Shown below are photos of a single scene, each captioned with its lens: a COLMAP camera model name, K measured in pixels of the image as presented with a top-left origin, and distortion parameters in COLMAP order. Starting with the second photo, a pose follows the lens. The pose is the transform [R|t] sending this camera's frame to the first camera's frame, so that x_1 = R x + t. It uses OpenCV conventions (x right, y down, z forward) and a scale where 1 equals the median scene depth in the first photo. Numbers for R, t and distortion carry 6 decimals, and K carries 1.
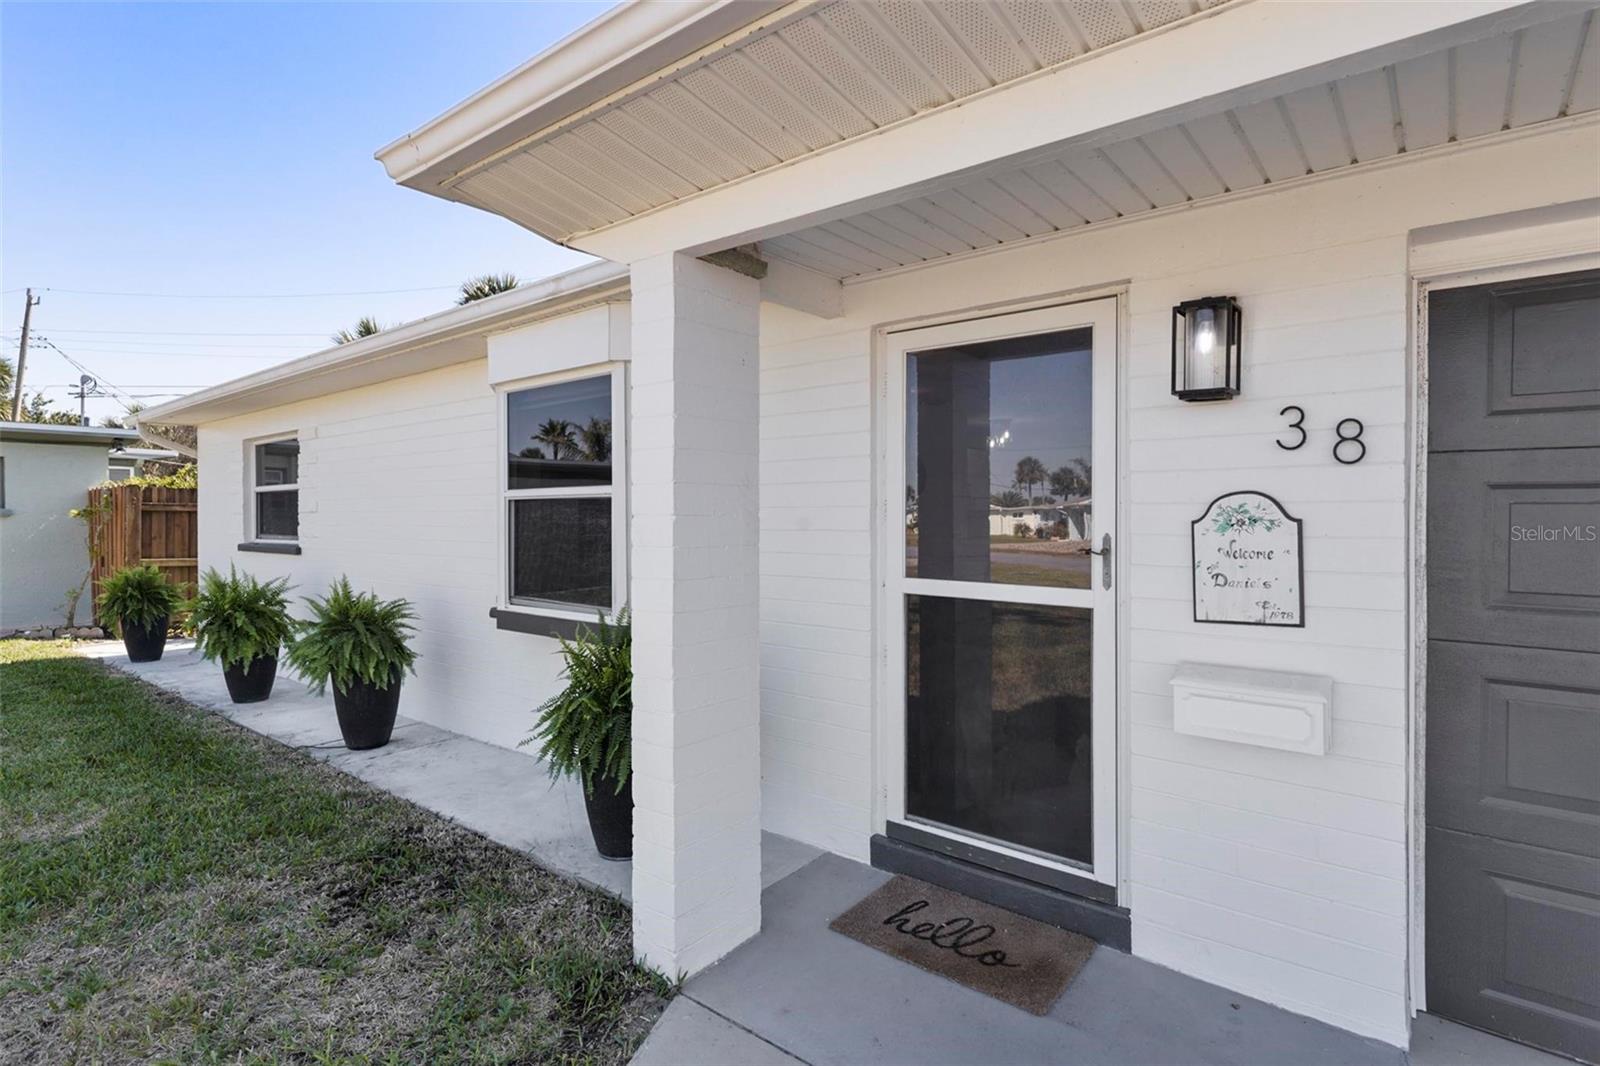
lens RADIAL K [[815.5, 0, 803.7], [0, 815.5, 529.2], [0, 0, 1]] dist [0.005231, 0.000587]
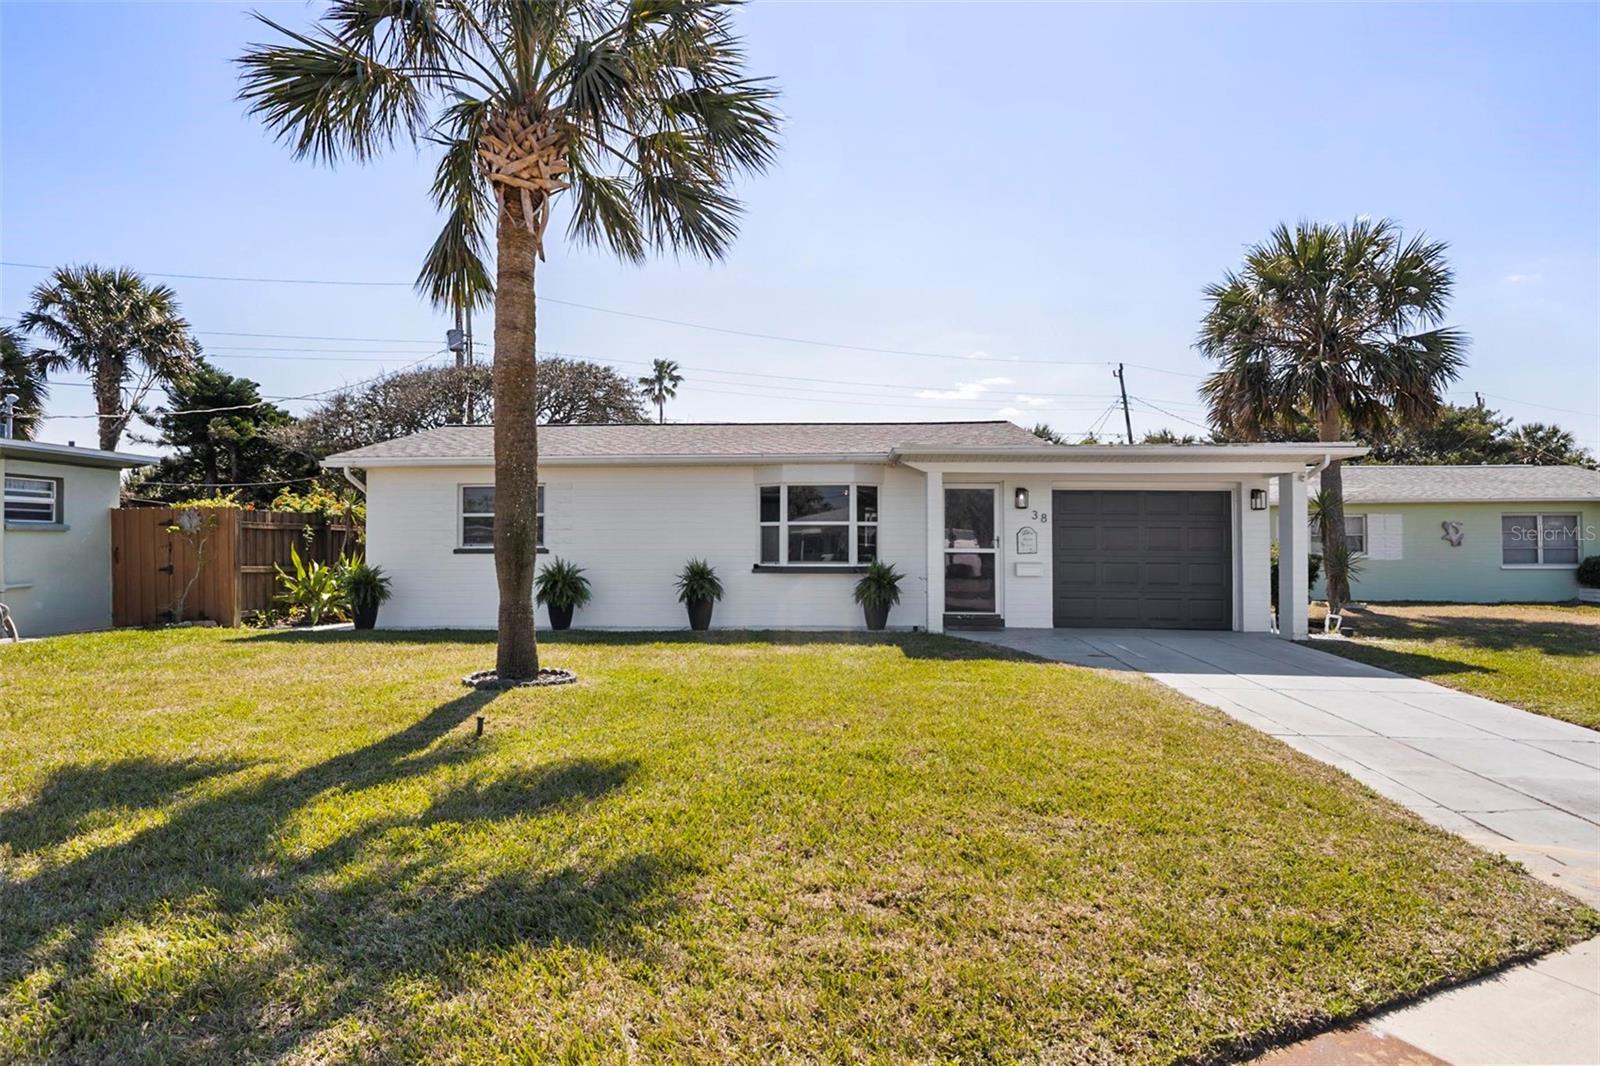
lens RADIAL K [[918.9, 0, 792.0], [0, 918.9, 545.2], [0, 0, 1]] dist [0.008766, -0.000447]
pose [[0.810596, 0.004927, 0.585585, -2.883024], [0.008524, 0.999759, -0.020212, 0.122851], [-0.585543, 0.021376, 0.810359, -2.004721]]
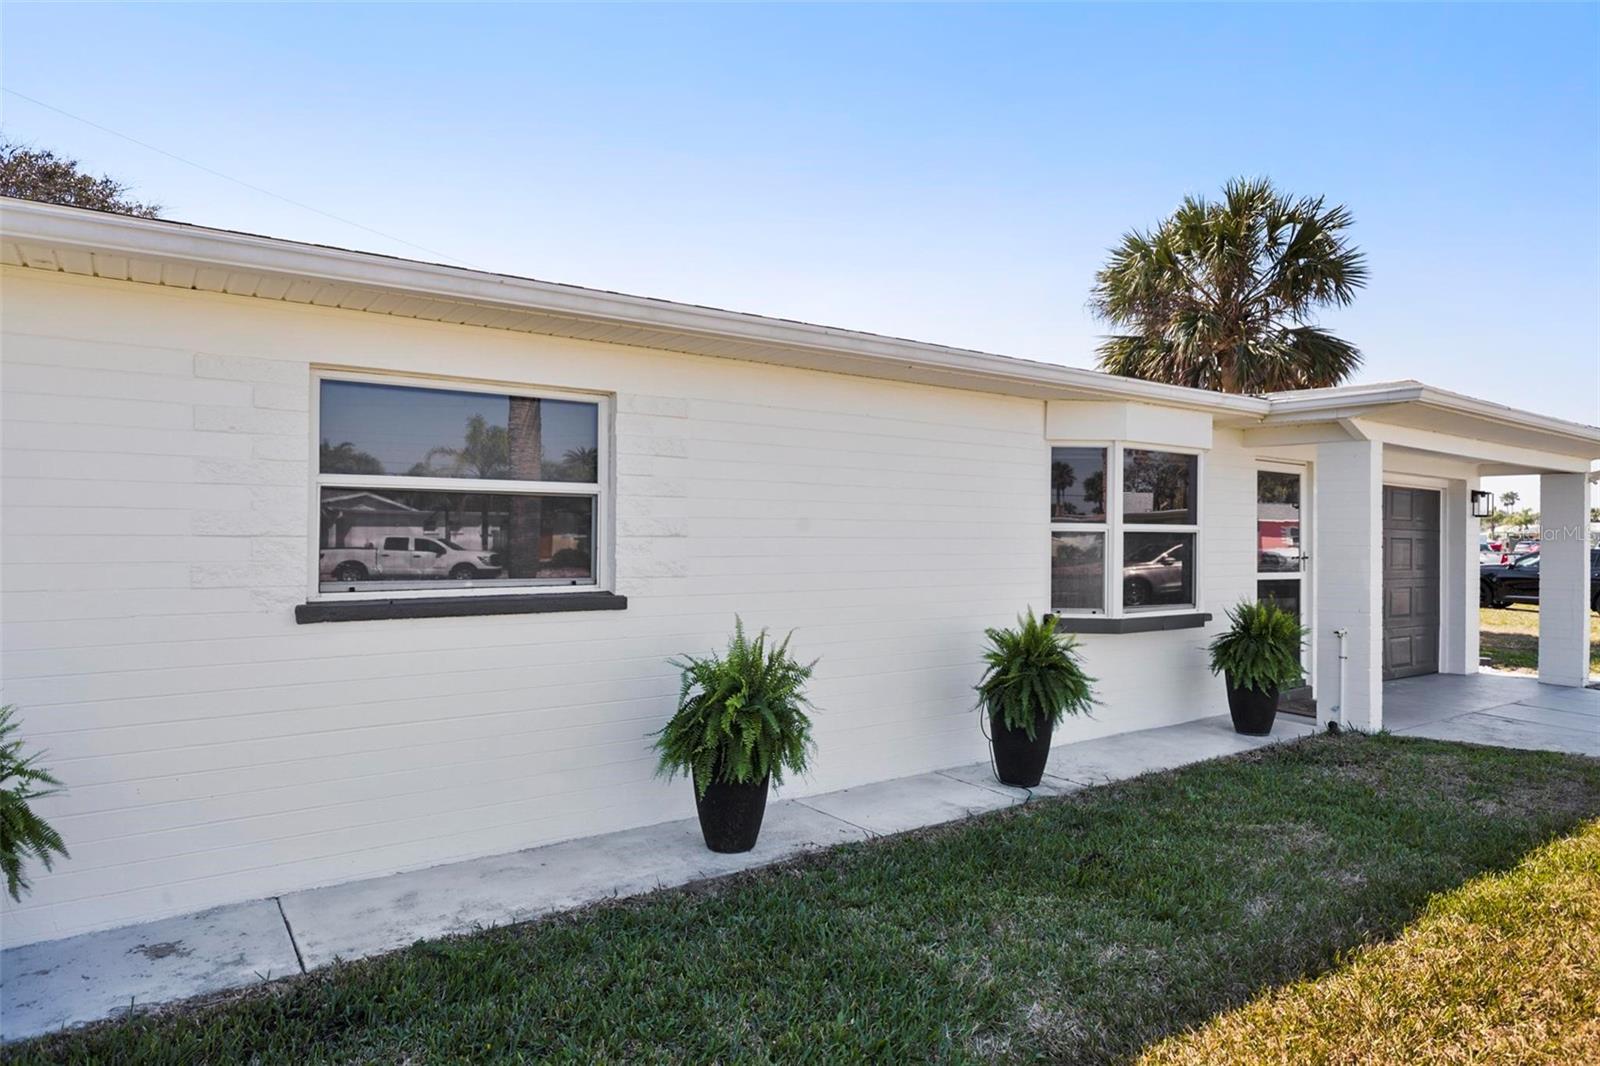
lens RADIAL K [[982.2, 0, 792.9], [0, 982.2, 536.3], [0, 0, 1]] dist [0.017626, 0.002103]
pose [[0.257546, -0.000263, 0.966266, -2.676073], [0.006038, 0.999981, -0.001337, -0.039920], [-0.966247, 0.006179, 0.257543, 1.480980]]
